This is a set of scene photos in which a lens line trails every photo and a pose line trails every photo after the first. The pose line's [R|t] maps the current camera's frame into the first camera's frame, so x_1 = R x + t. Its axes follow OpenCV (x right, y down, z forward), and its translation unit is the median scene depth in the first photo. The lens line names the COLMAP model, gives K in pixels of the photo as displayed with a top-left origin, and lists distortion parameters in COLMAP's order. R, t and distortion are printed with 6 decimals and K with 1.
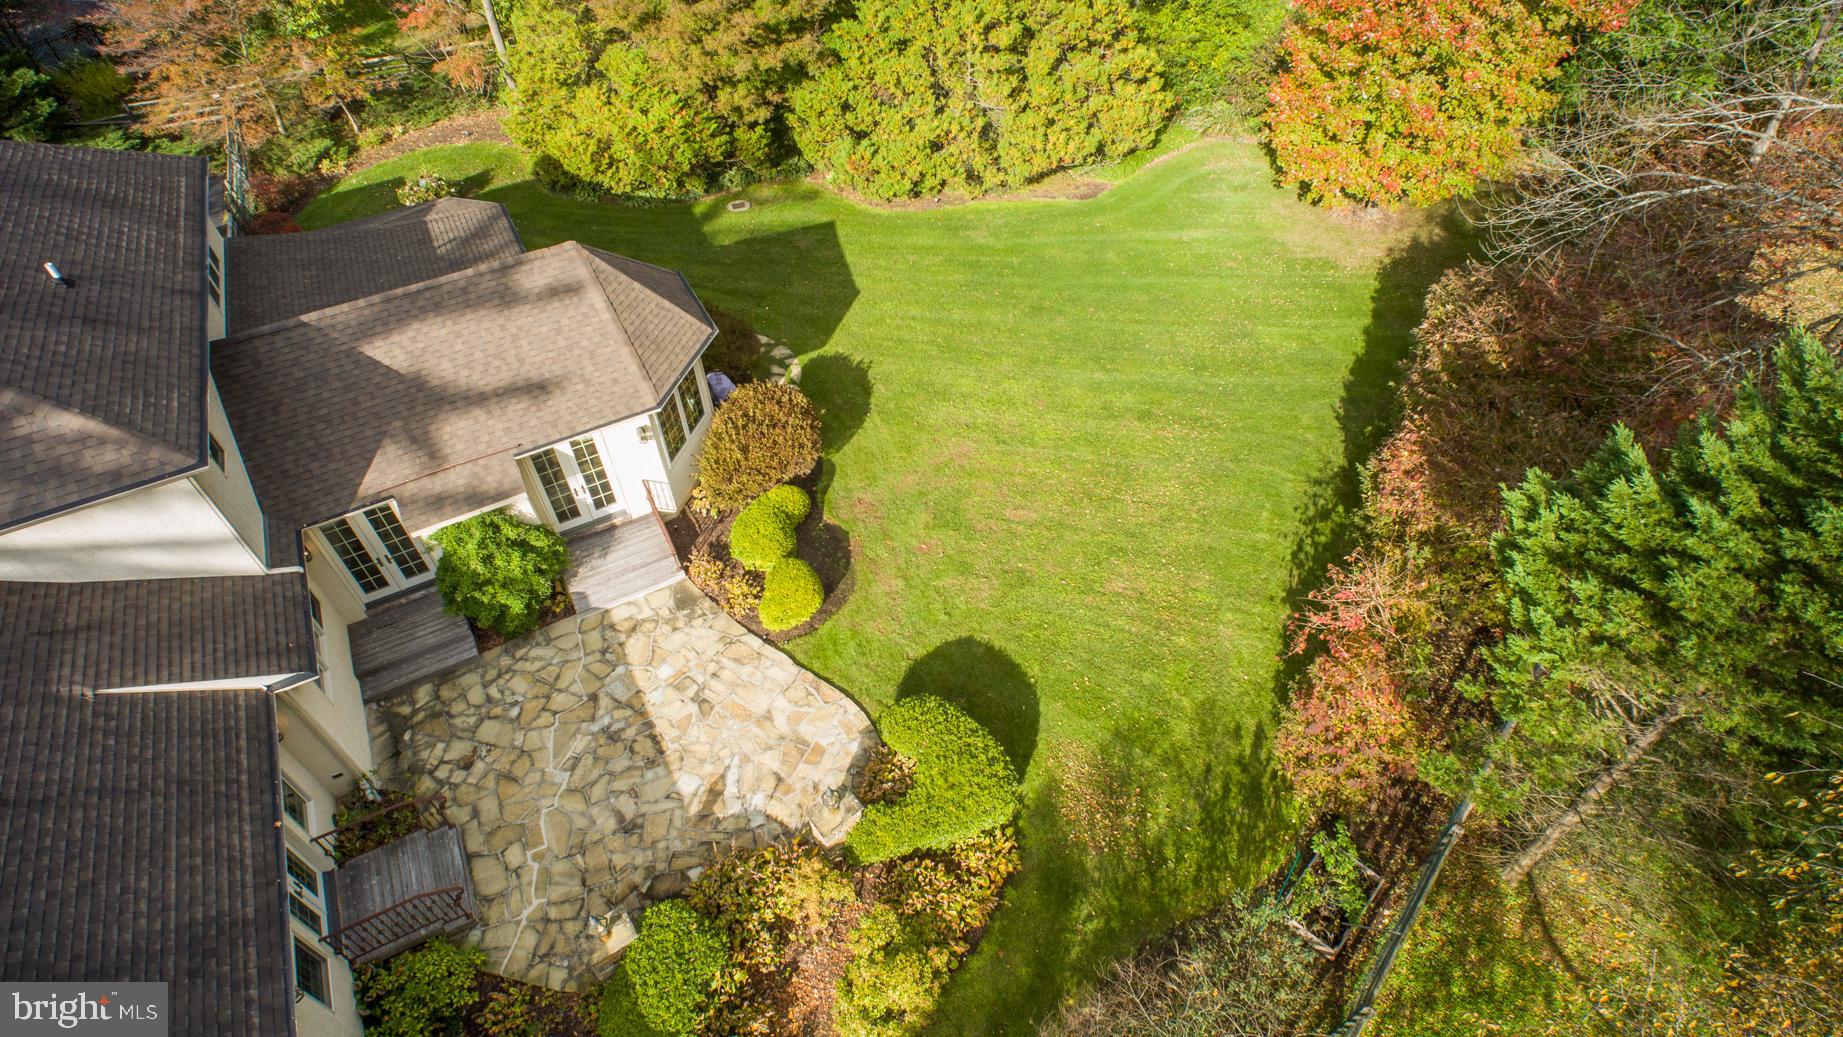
lens RADIAL K [[958.4, 0, 930.2], [0, 958.4, 518.2], [0, 0, 1]] dist [-0.036966, 0.014390]
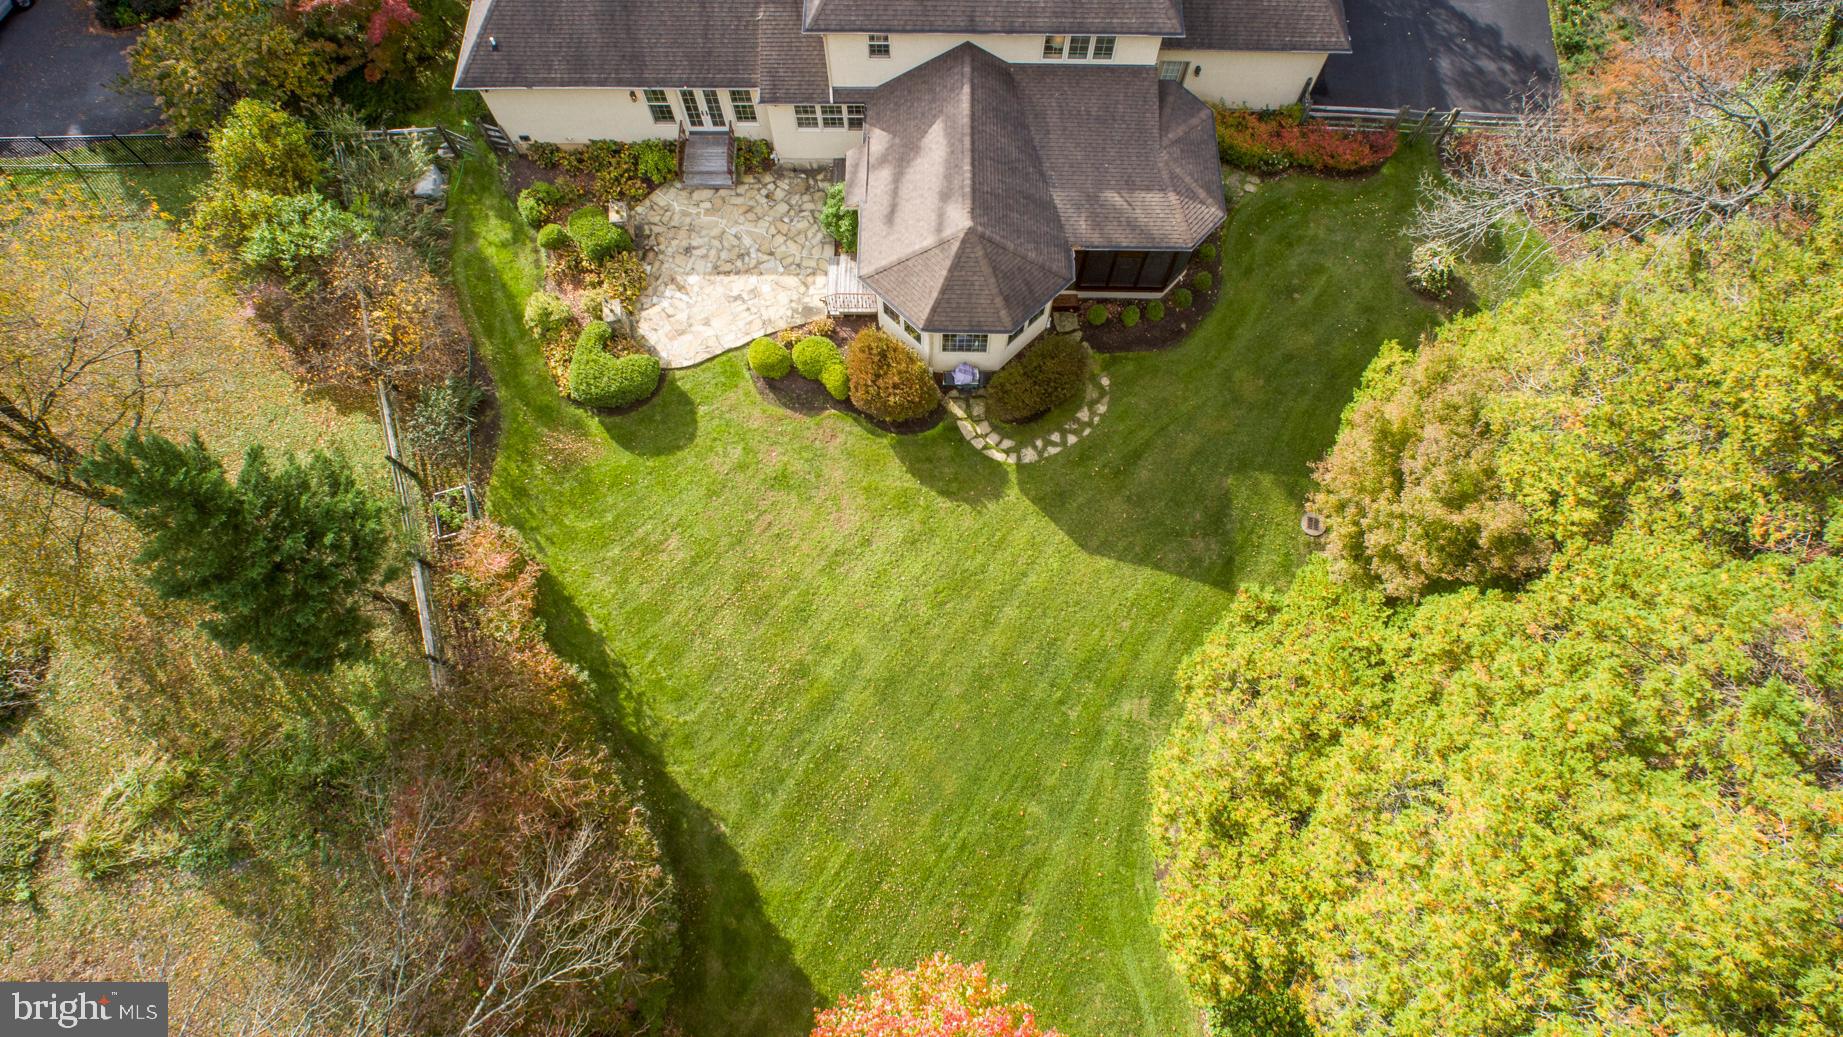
lens RADIAL K [[958.4, 0, 938.5], [0, 958.4, 518.8], [0, 0, 1]] dist [-0.036966, 0.014390]
pose [[-0.480767, 0.835310, -0.266684, 0.395631], [-0.628226, -0.115956, 0.769342, -1.449290], [0.611715, 0.537412, 0.580511, 0.401720]]
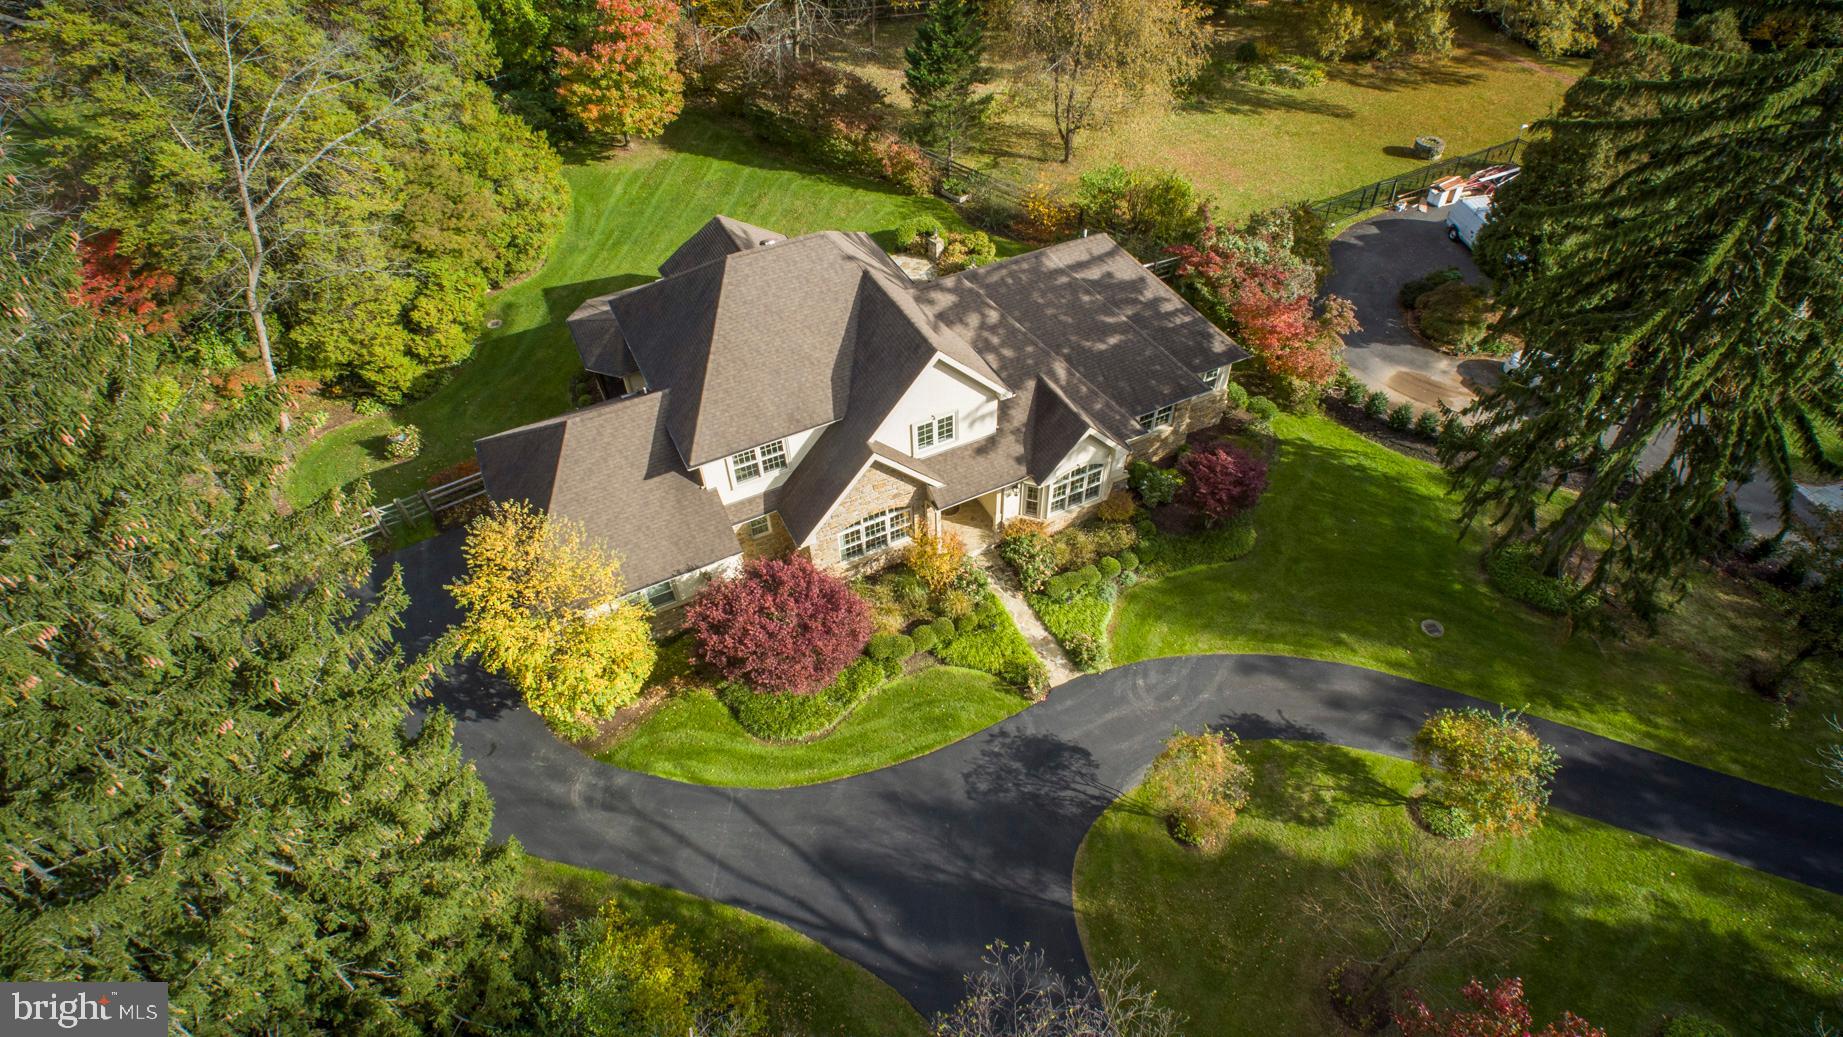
lens RADIAL K [[958.4, 0, 927.5], [0, 958.4, 522.6], [0, 0, 1]] dist [-0.036966, 0.014390]
pose [[0.032619, -0.697984, 0.715370, -2.660627], [0.735865, 0.501122, 0.455389, -0.624376], [-0.676342, 0.511562, 0.529968, -0.213495]]
